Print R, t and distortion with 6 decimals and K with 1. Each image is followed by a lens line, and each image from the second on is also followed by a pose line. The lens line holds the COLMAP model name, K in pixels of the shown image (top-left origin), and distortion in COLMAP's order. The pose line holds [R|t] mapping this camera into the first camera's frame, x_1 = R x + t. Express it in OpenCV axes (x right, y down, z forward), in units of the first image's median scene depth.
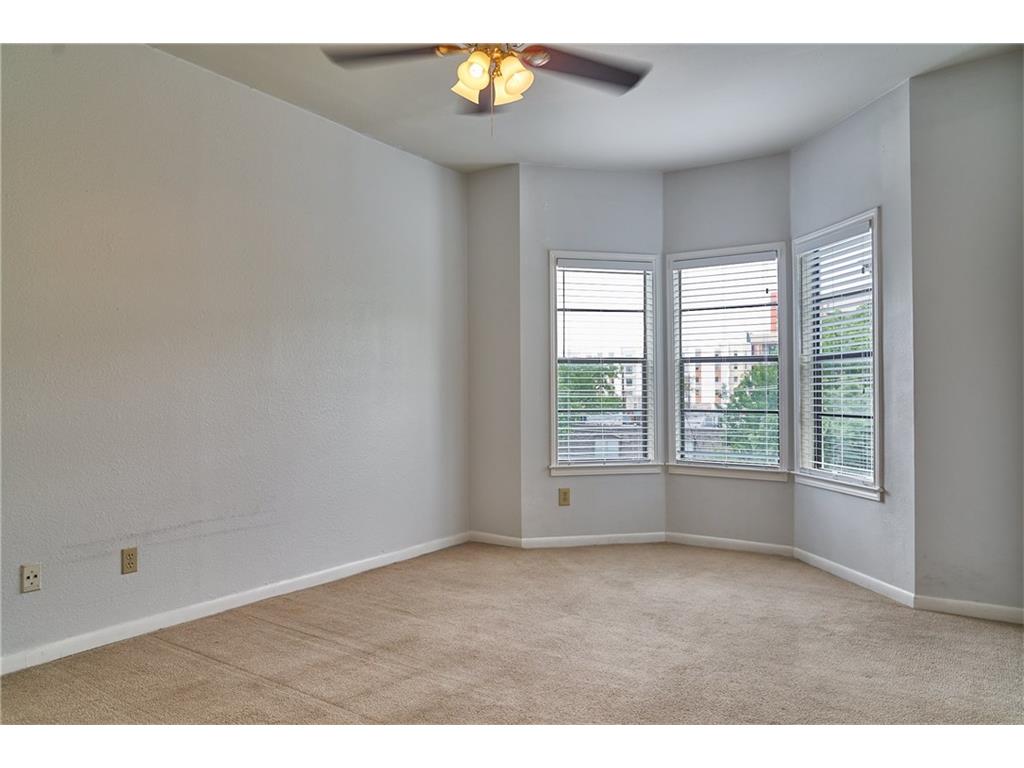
lens RADIAL K [[719.4, 0, 513.7], [0, 719.4, 387.2], [0, 0, 1]] dist [0.009712, -0.004259]
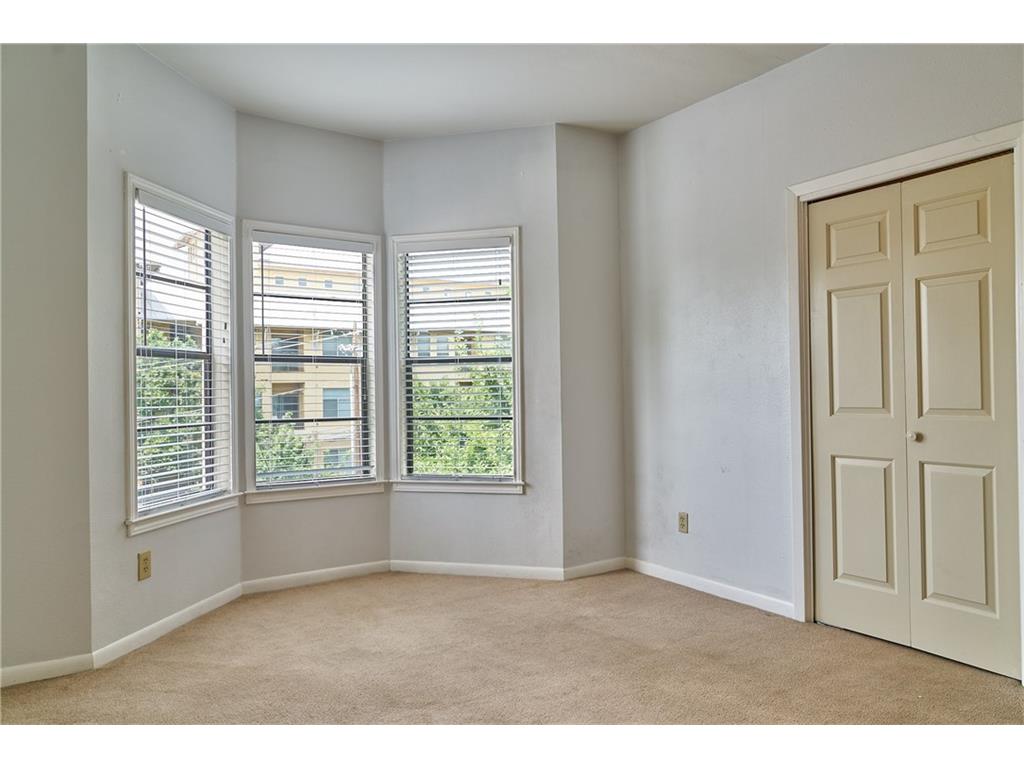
lens RADIAL K [[719.4, 0, 510.6], [0, 719.4, 381.9], [0, 0, 1]] dist [0.009712, -0.004259]
pose [[0.381973, 0.006879, 0.924148, -0.432349], [0.005495, 0.999938, -0.009714, -0.001990], [-0.924157, 0.008789, 0.381911, 0.498112]]
